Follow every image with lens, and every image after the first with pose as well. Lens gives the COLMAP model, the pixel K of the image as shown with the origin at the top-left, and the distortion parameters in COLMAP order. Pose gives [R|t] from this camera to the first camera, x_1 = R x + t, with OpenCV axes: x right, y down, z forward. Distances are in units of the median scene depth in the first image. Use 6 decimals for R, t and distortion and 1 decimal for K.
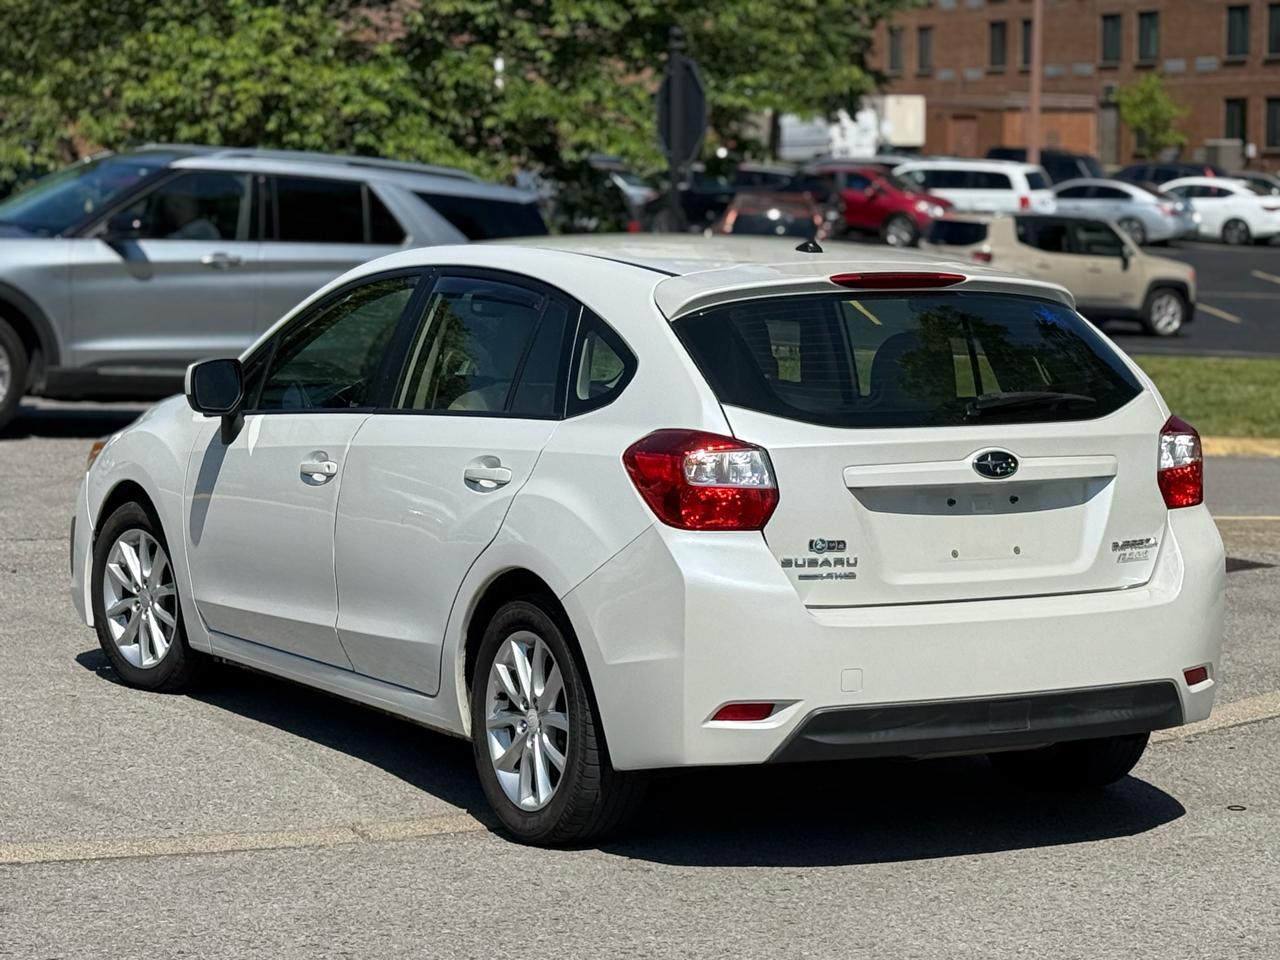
lens RADIAL K [[3238.7, 0, 640.0], [0, 3238.7, 480.0], [0, 0, 1]] dist [0.153015, 0.376463]
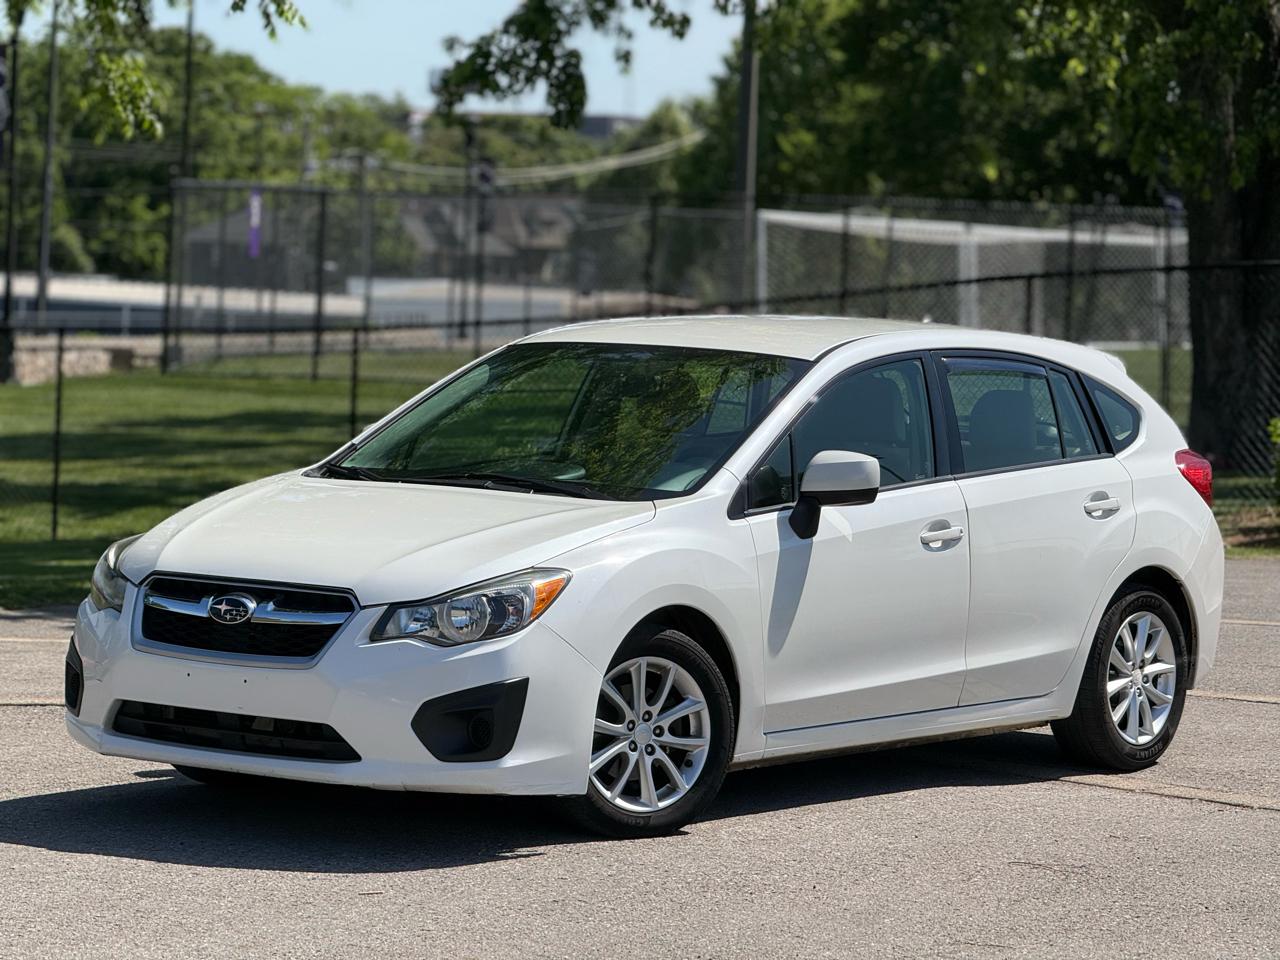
lens RADIAL K [[4106.0, 0, 693.7], [0, 4106.0, 476.5], [0, 0, 1]] dist [0.106527, 2.861301]
pose [[-0.408083, -0.072275, 0.910080, -1.430999], [0.041187, 0.994389, 0.097439, -0.174947], [-0.912015, 0.077246, -0.402816, 1.743632]]
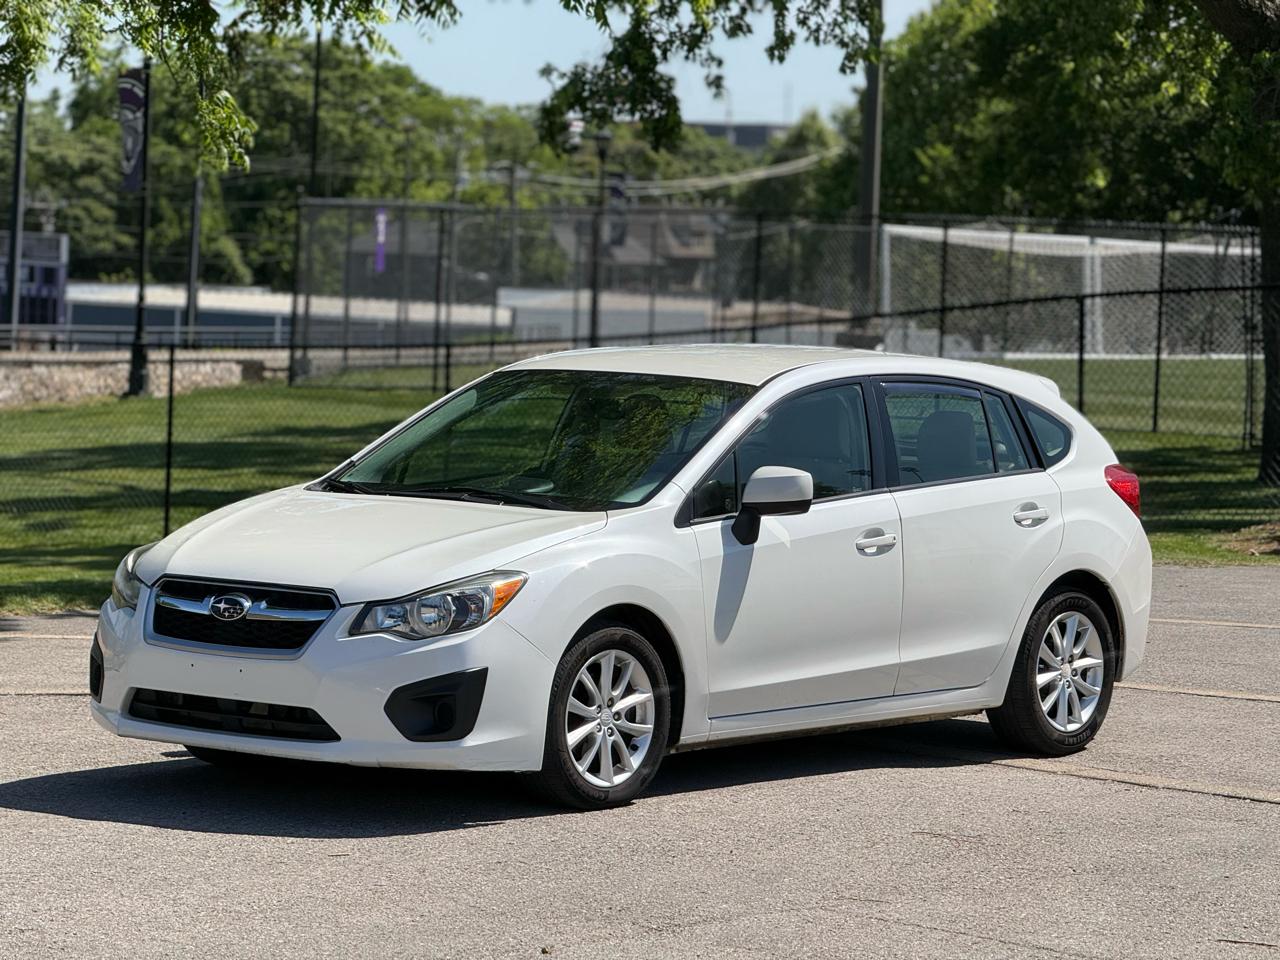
lens RADIAL K [[4021.1, 0, 640.4], [0, 4021.1, 405.8], [0, 0, 1]] dist [0.352497, -3.578064]
pose [[-0.368194, -0.053849, 0.928188, -1.592646], [0.046194, 0.996029, 0.076109, -0.188737], [-0.928601, 0.070899, -0.364245, 1.742947]]
